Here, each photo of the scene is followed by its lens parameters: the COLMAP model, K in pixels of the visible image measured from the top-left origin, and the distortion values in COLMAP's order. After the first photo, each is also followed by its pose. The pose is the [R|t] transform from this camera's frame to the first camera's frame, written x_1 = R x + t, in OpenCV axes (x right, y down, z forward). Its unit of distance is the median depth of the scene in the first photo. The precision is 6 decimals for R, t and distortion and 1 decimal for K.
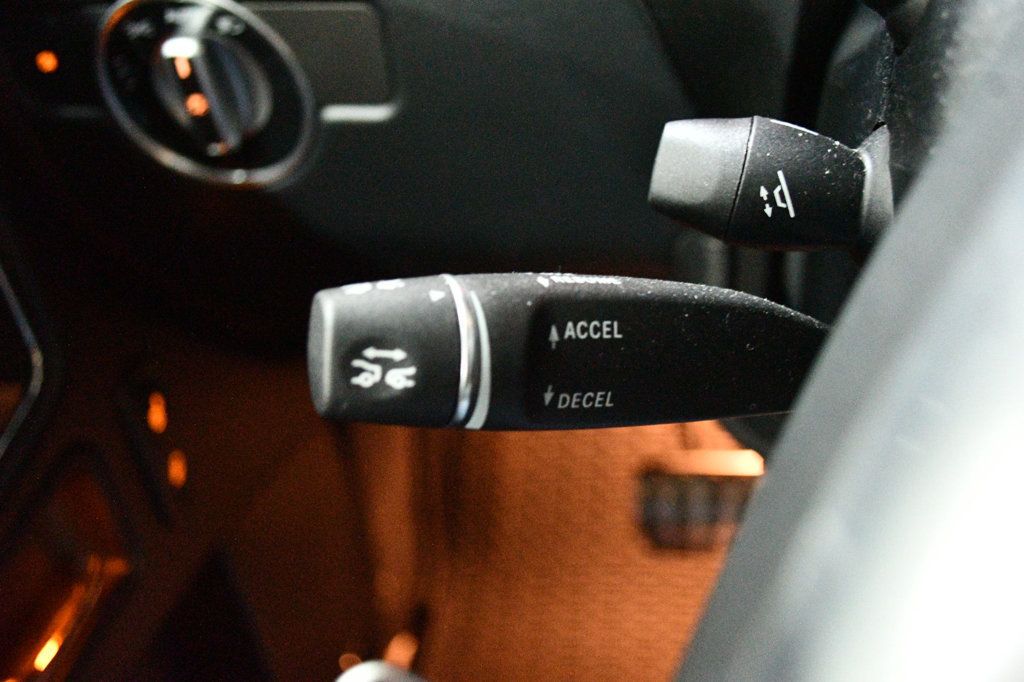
lens RADIAL K [[942.7, 0, 512.0], [0, 942.7, 341.0], [0, 0, 1]] dist [0.001292, -0.013498]
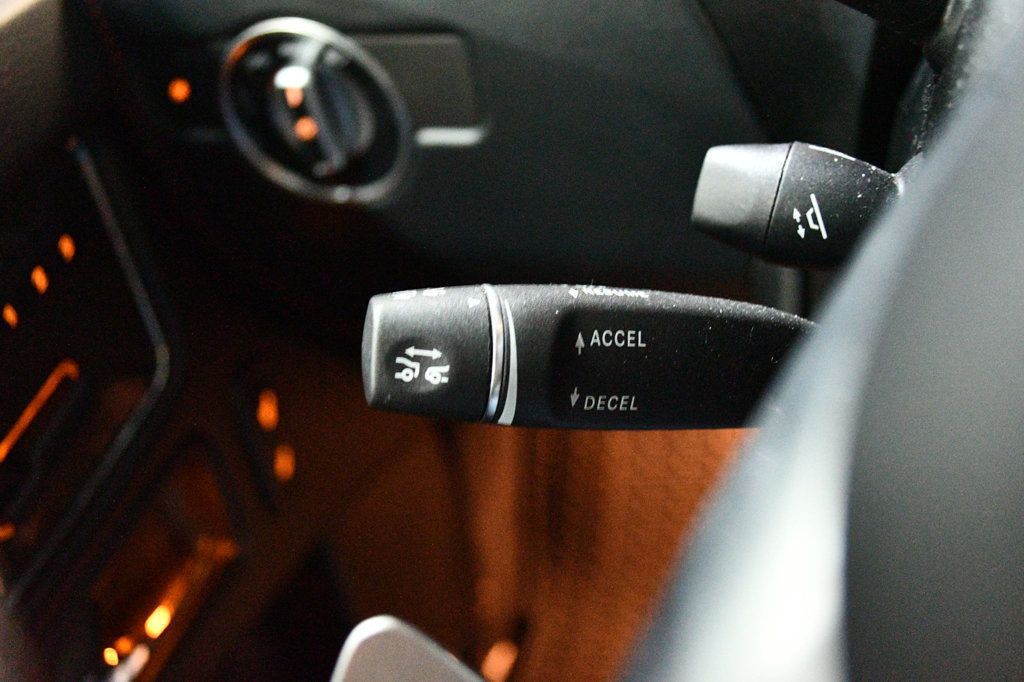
lens RADIAL K [[963.0, 0, 512.0], [0, 963.0, 341.0], [0, 0, 1]] dist [-0.001964, 0.006857]
pose [[0.988605, 0.031151, -0.147272, 0.123047], [-0.034220, 0.999246, -0.018352, 0.015020], [0.146589, 0.023182, 0.988926, -0.113382]]
